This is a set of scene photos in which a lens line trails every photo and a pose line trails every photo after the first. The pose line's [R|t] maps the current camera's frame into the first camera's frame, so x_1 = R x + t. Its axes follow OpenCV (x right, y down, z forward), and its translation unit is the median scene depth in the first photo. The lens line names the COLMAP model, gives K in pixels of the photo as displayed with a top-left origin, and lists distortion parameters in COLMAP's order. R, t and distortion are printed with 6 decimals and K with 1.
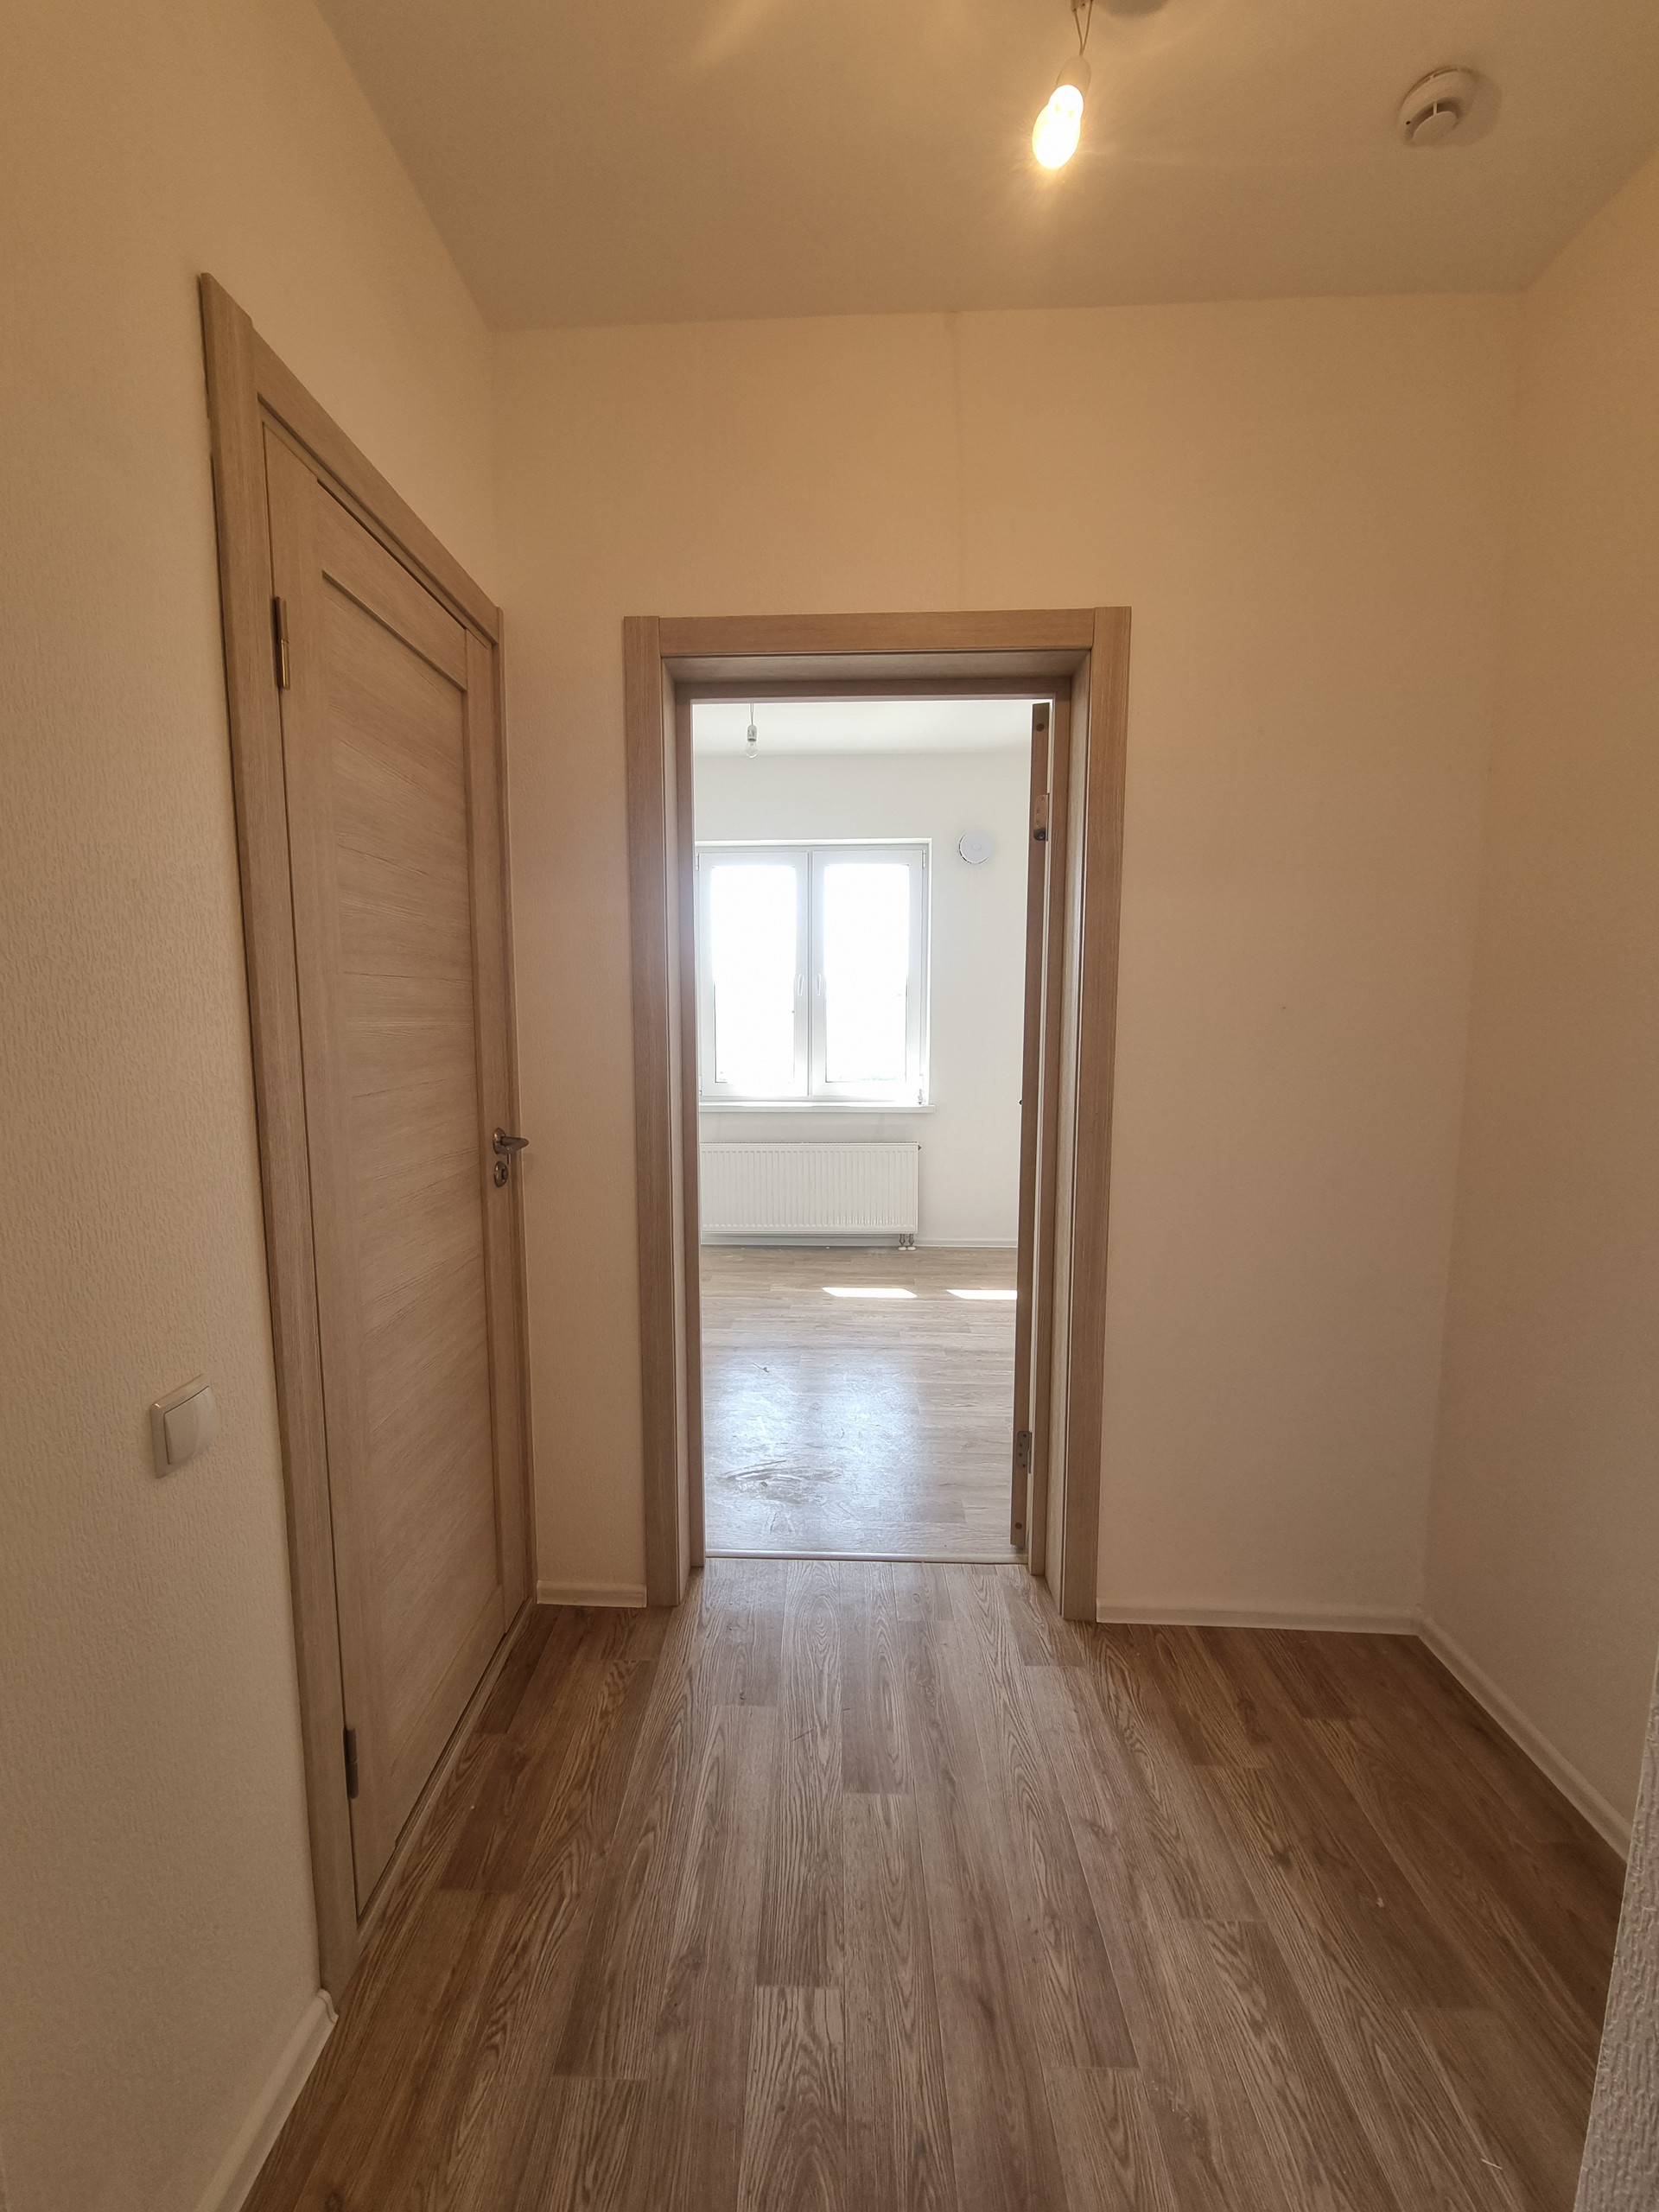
lens RADIAL K [[896.1, 0, 802.8], [0, 896.1, 1107.1], [0, 0, 1]] dist [0.001143, -0.003565]
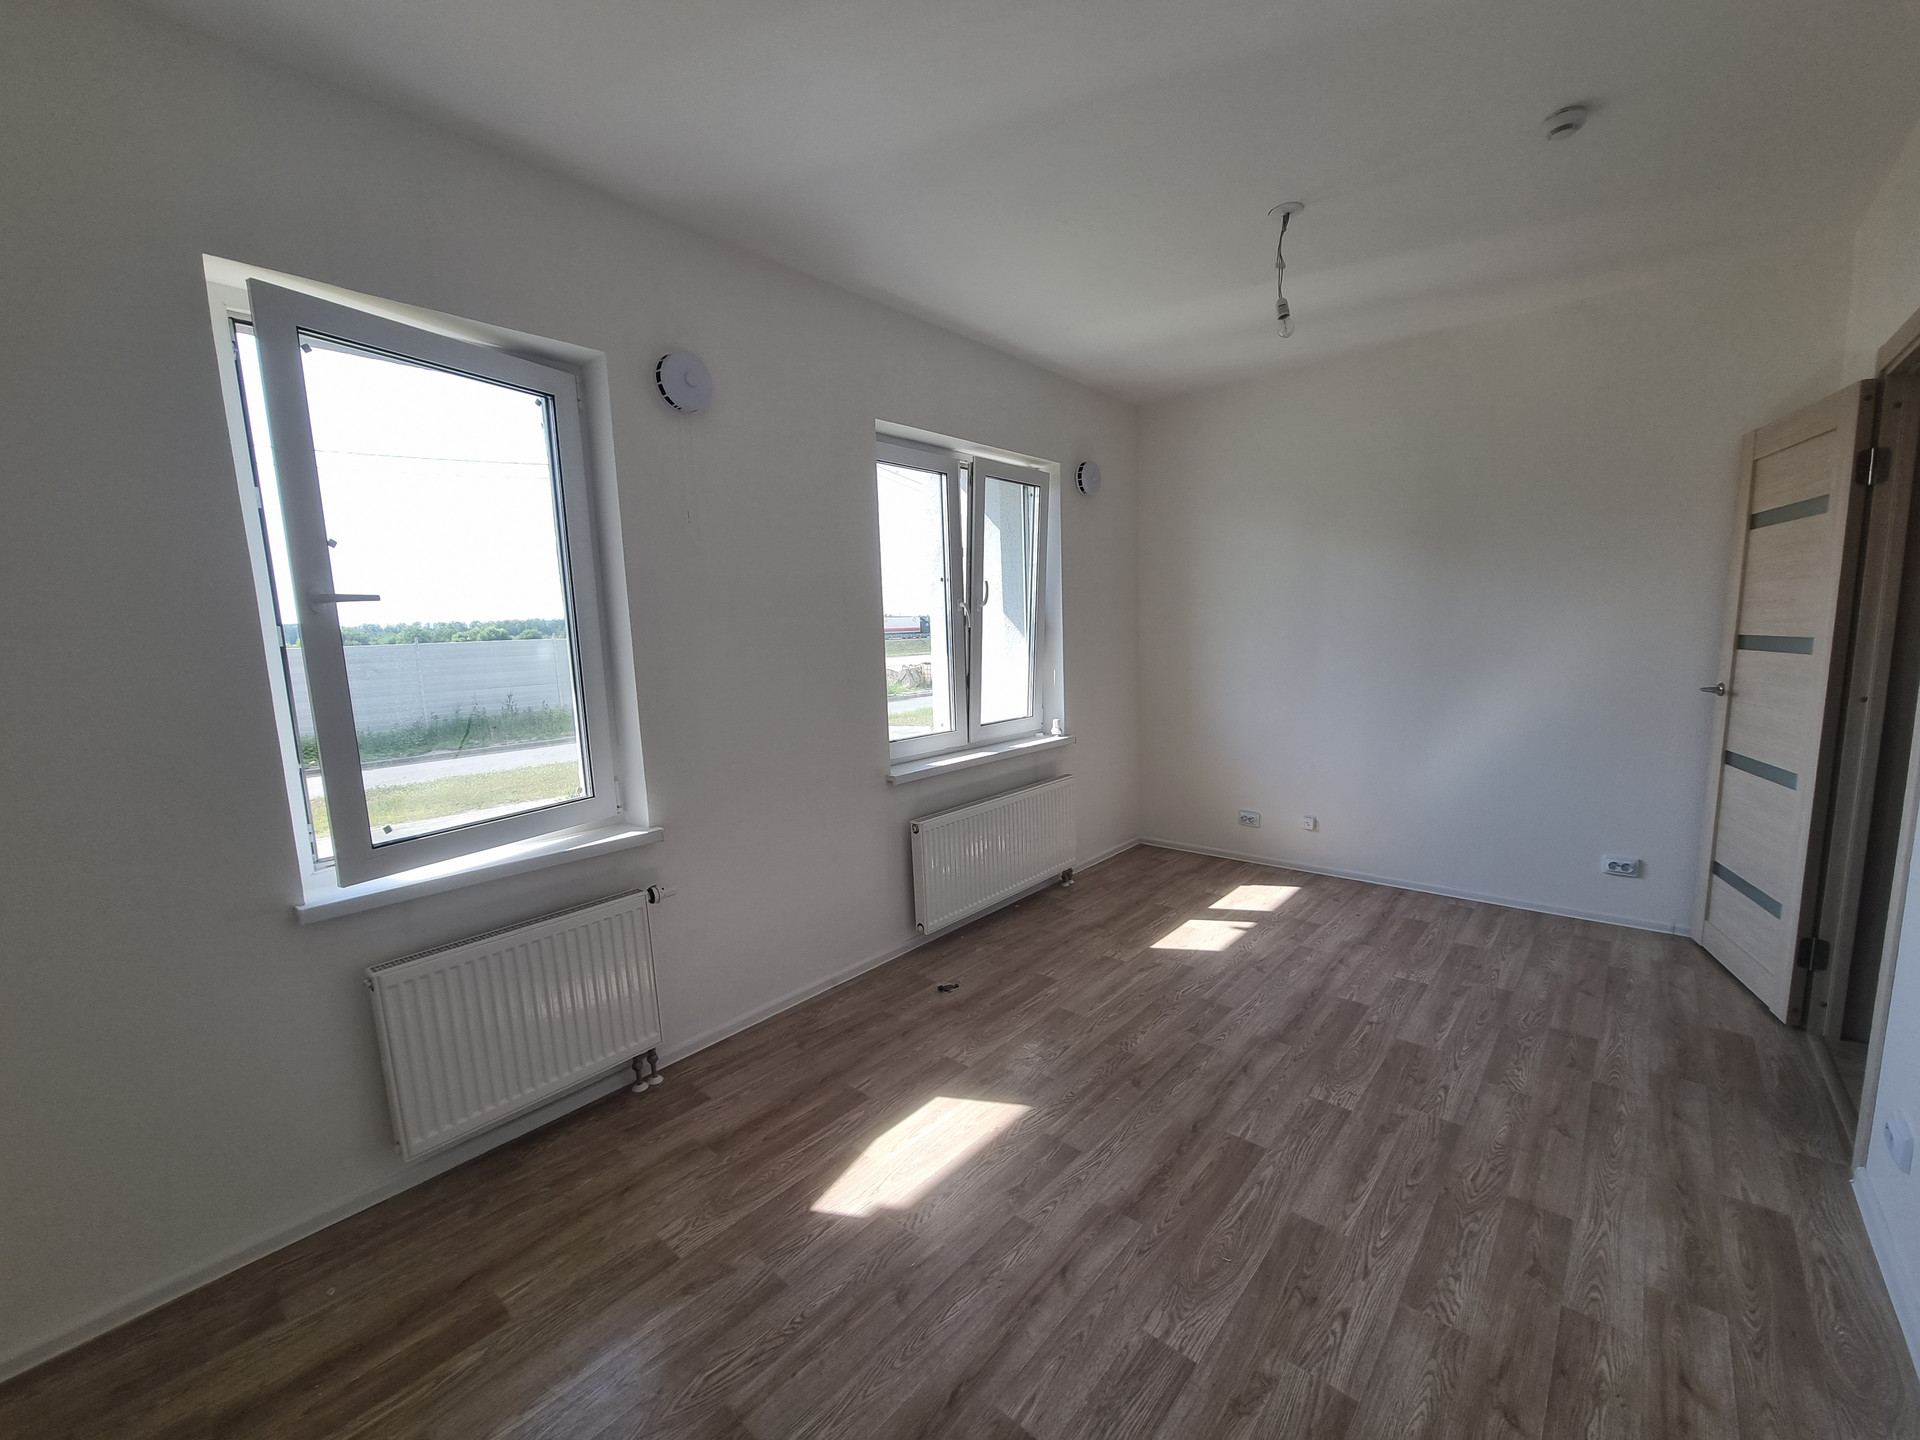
lens RADIAL K [[777.8, 0, 961.7], [0, 777.8, 750.9], [0, 0, 1]] dist [0.001143, -0.003565]
pose [[-0.771734, -0.069417, 0.632146, -0.374167], [0.110089, 0.964435, 0.240305, -0.196251], [-0.626344, 0.255043, -0.736645, 1.517814]]
